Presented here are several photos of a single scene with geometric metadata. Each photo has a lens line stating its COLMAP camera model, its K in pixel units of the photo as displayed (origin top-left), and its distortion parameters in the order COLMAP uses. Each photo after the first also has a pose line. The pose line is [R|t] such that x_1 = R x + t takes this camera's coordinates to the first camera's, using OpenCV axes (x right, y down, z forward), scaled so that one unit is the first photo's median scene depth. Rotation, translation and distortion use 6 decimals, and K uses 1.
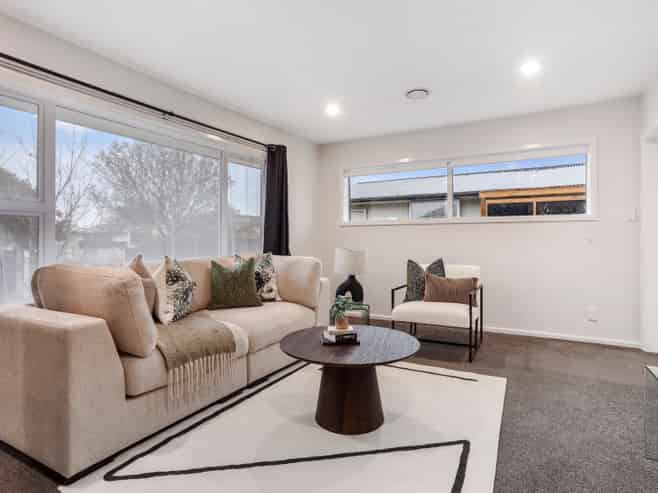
lens RADIAL K [[368.4, 0, 329.0], [0, 368.4, 246.5], [0, 0, 1]] dist [-0.037839, 0.025857]
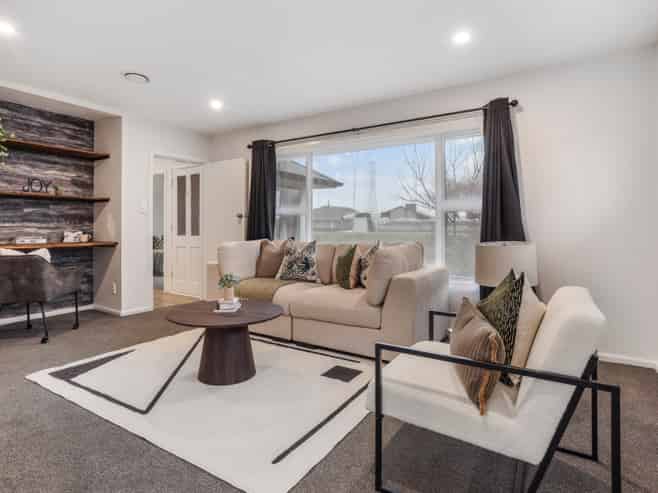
lens RADIAL K [[368.4, 0, 329.0], [0, 368.4, 246.5], [0, 0, 1]] dist [-0.037839, 0.025857]
pose [[-0.065831, 0.057563, -0.996169, 1.002363], [0.016570, 0.998260, 0.056589, -0.032730], [0.997693, -0.012781, -0.066671, 1.141829]]
